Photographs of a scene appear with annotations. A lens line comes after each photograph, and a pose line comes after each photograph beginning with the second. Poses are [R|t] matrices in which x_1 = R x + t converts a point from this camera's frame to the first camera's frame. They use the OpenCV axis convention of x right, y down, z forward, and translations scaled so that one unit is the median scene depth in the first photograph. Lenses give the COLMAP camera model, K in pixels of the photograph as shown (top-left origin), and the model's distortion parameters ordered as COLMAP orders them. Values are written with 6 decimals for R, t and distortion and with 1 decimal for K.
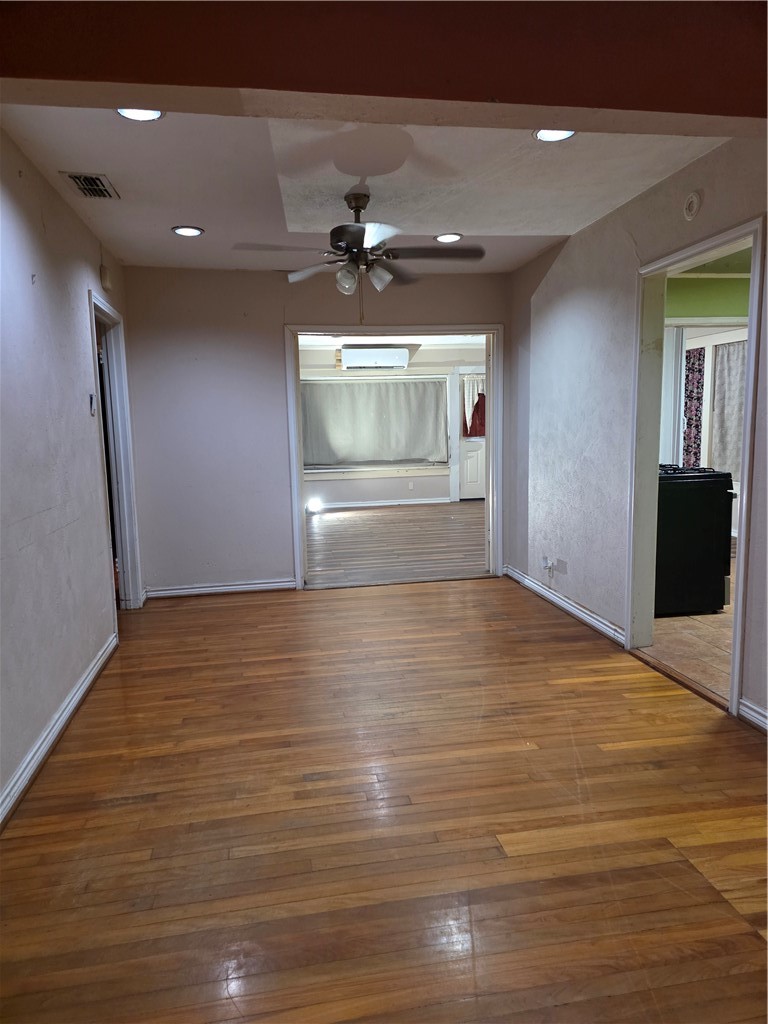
lens RADIAL K [[683.5, 0, 384.0], [0, 683.5, 512.0], [0, 0, 1]] dist [0.058691, 0.000502]
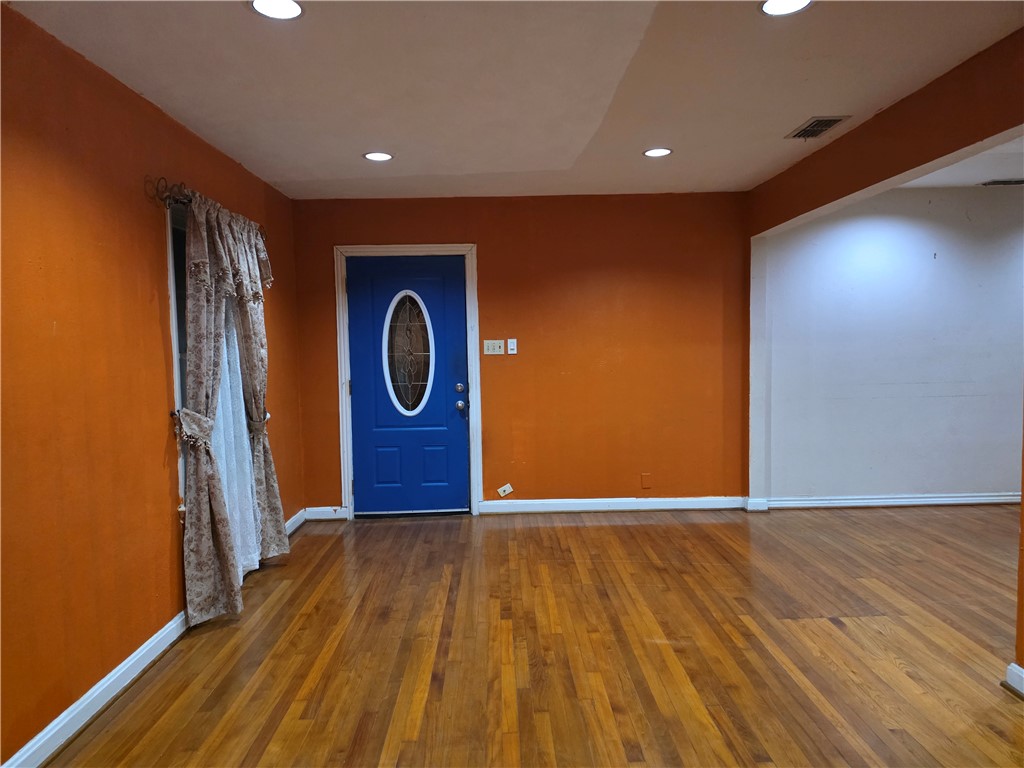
lens RADIAL K [[683.5, 0, 512.0], [0, 683.5, 384.0], [0, 0, 1]] dist [0.058691, 0.000502]
pose [[-0.149293, 0.094795, -0.984239, 1.423940], [-0.108334, 0.987833, 0.111574, -0.085057], [0.982840, 0.123284, -0.137207, 0.198192]]
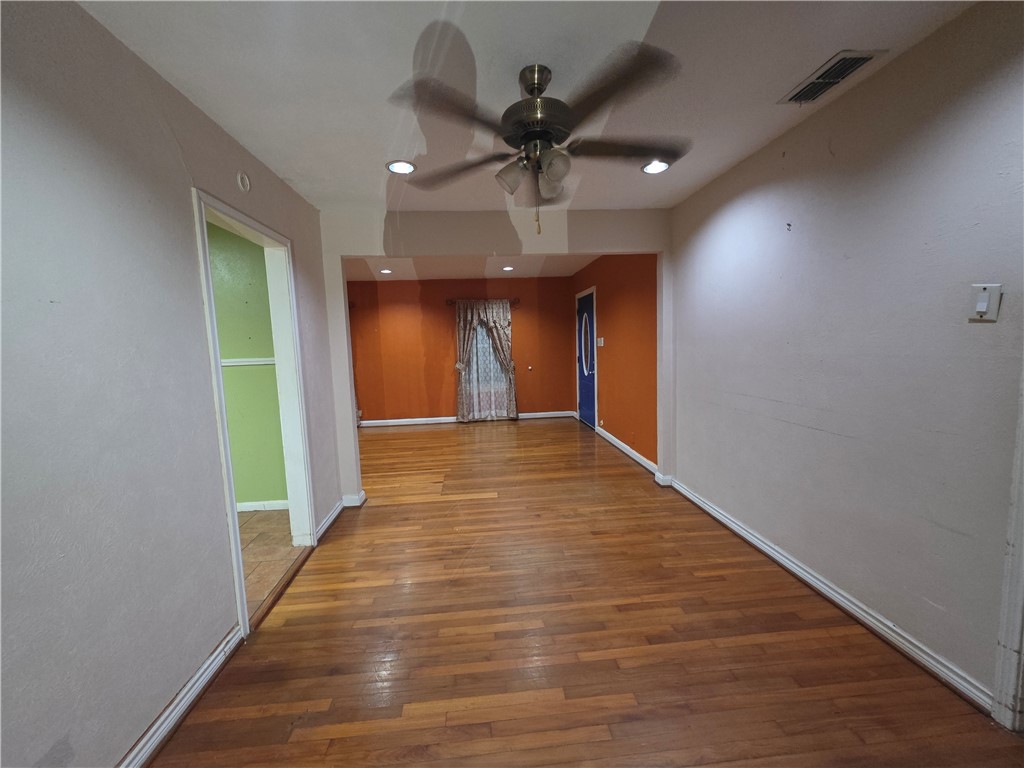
lens RADIAL K [[406.6, 0, 512.0], [0, 406.6, 384.0], [0, 0, 1]] dist [0.000760, 0.000276]
pose [[-0.995181, 0.048500, 0.085222, -0.040288], [0.067302, 0.969919, 0.233941, -0.251872], [-0.071312, 0.238549, -0.968509, 1.764516]]
